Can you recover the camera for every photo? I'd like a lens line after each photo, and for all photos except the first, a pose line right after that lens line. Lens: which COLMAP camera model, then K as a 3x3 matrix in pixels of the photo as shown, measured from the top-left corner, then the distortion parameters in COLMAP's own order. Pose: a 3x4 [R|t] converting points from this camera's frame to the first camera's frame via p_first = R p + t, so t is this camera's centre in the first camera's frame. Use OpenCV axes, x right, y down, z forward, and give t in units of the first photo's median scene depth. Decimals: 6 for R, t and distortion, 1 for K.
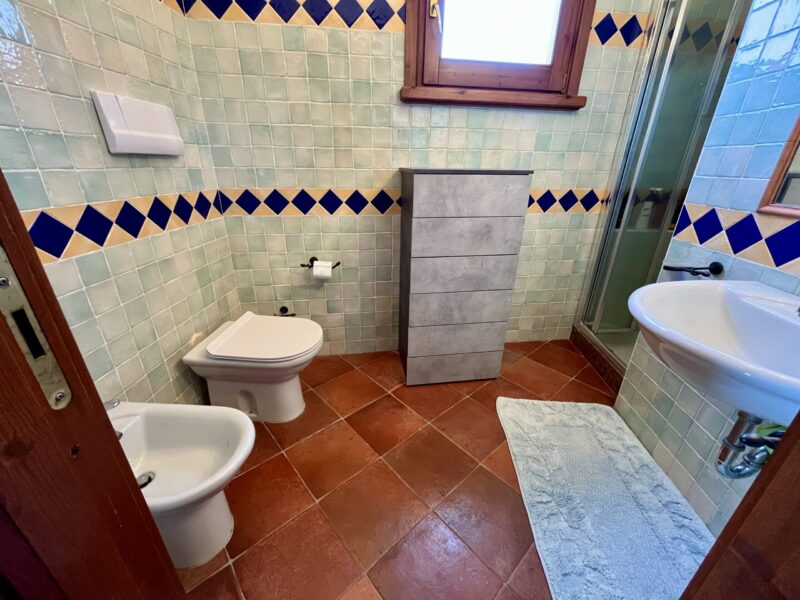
lens RADIAL K [[322.9, 0, 398.4], [0, 322.9, 298.9], [0, 0, 1]] dist [-0.002717, -0.000201]
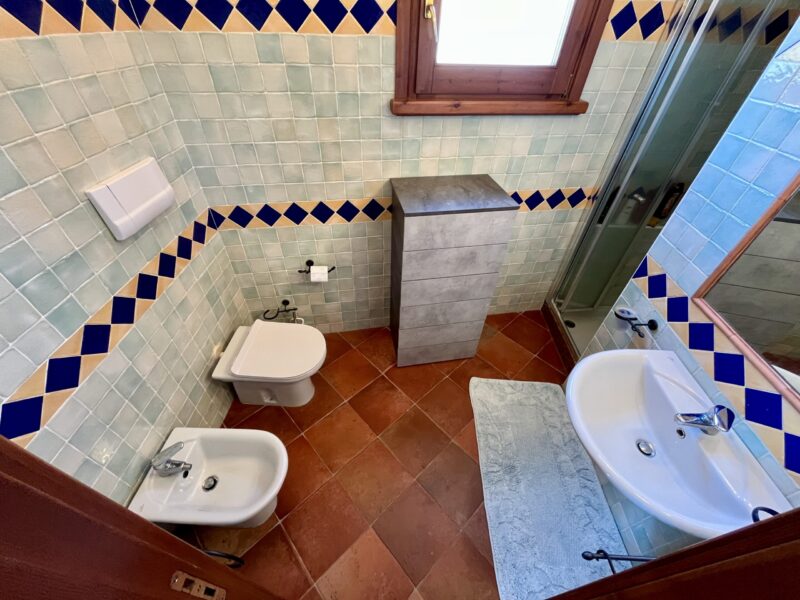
lens RADIAL K [[322.9, 0, 398.7], [0, 322.9, 299.0], [0, 0, 1]] dist [-0.002717, -0.000201]
pose [[0.999449, -0.009199, 0.031885, -0.006019], [-0.001681, 0.945541, 0.325500, -0.427520], [-0.033143, -0.325374, 0.945004, -0.061817]]
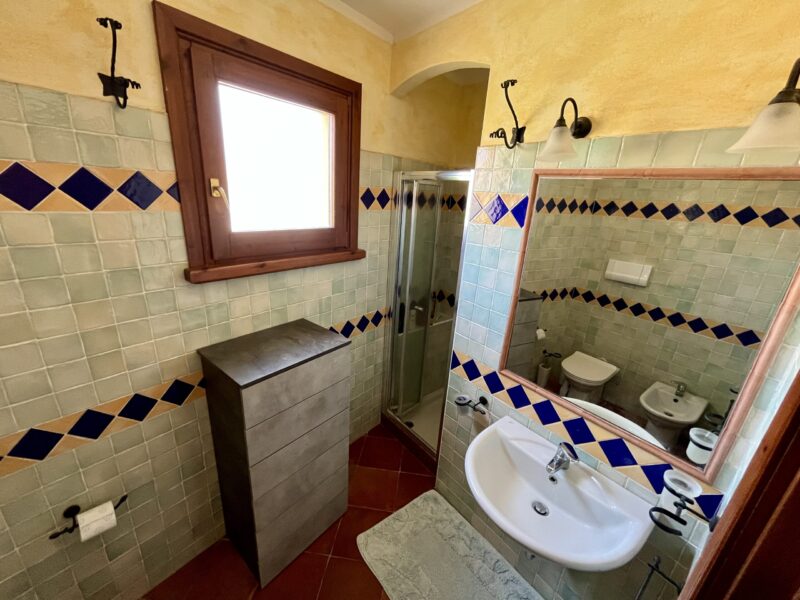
lens RADIAL K [[322.9, 0, 398.3], [0, 322.9, 299.6], [0, 0, 1]] dist [-0.002717, -0.000201]
pose [[0.739484, -0.181673, 0.648197, -0.141650], [0.214135, 0.976363, 0.029358, -0.502256], [-0.638208, 0.117092, 0.760907, 0.041071]]
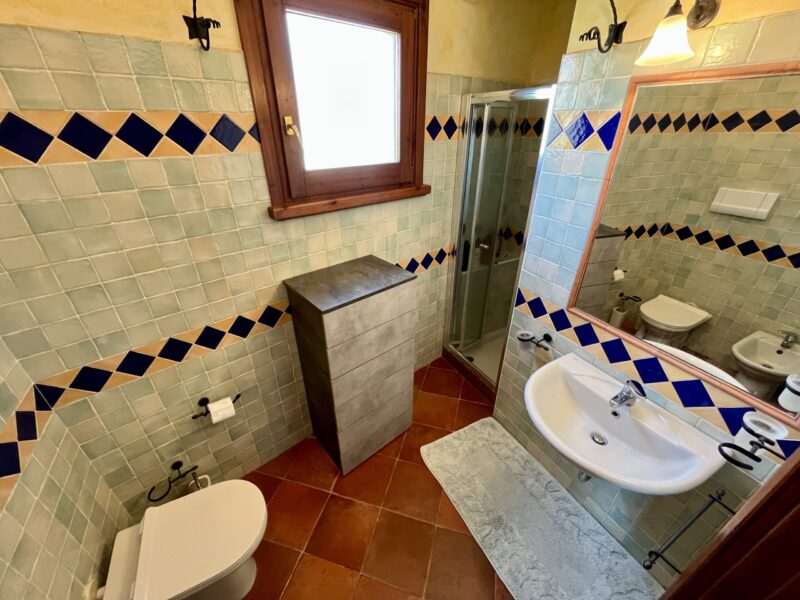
lens RADIAL K [[322.9, 0, 398.3], [0, 322.9, 299.2], [0, 0, 1]] dist [-0.002717, -0.000201]
pose [[0.846211, -0.270753, 0.458932, -0.176104], [0.220394, 0.962004, 0.161170, -0.486854], [-0.485132, -0.035238, 0.873731, 0.024118]]
